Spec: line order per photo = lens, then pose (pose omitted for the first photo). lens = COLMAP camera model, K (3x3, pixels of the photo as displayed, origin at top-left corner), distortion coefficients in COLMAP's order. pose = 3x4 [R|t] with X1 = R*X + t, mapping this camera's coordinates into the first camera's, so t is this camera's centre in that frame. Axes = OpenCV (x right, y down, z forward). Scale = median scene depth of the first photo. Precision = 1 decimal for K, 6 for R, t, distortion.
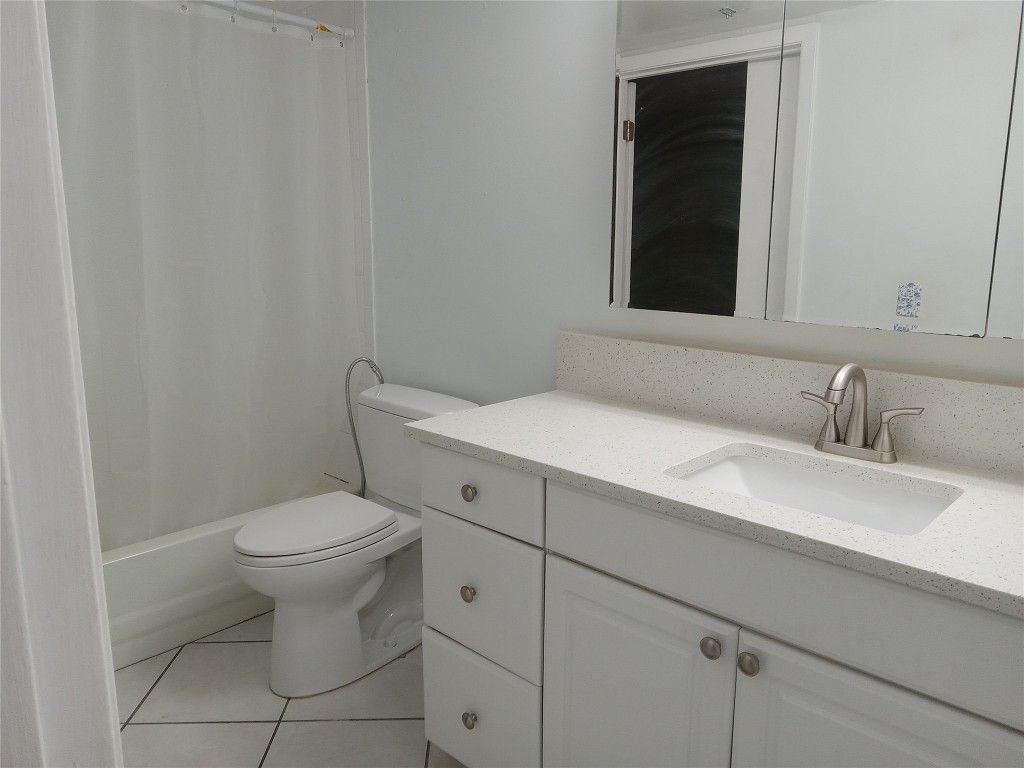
lens RADIAL K [[769.4, 0, 505.6], [0, 769.4, 377.4], [0, 0, 1]] dist [0.002856, 0.003366]
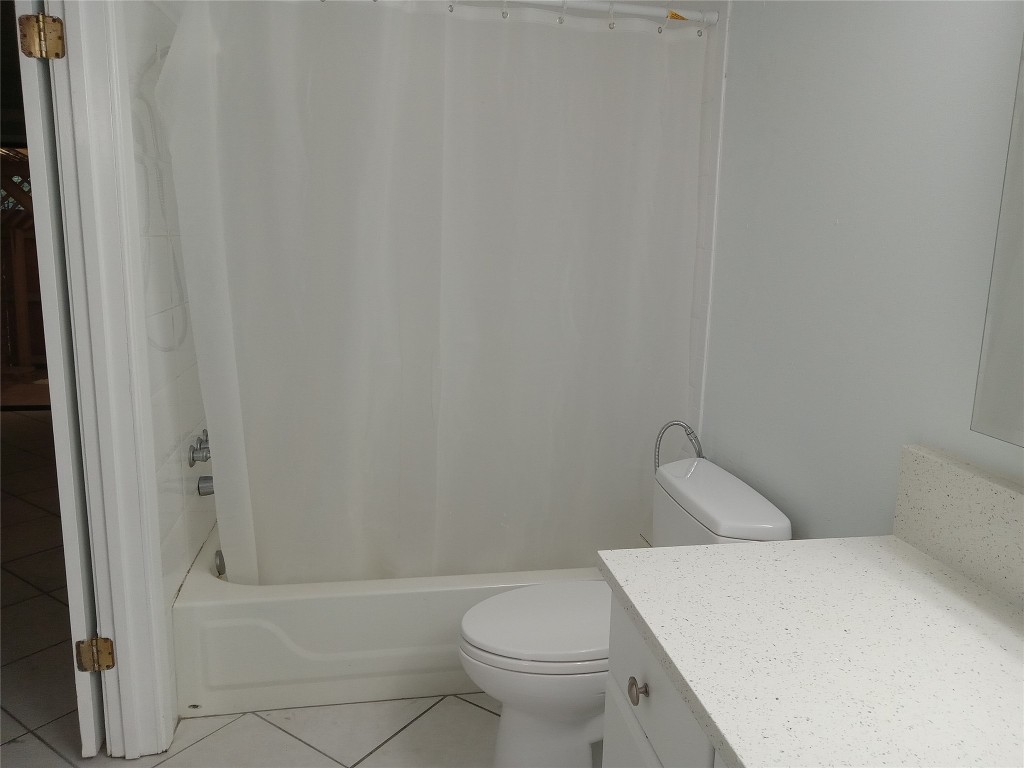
lens RADIAL K [[748.7, 0, 512.4], [0, 748.7, 385.5], [0, 0, 1]] dist [0.003707, 0.000045]
pose [[0.809484, 0.124819, -0.573721, 0.131386], [-0.127418, 0.991200, 0.035866, -0.075659], [0.573149, 0.044069, 0.818265, 0.279980]]
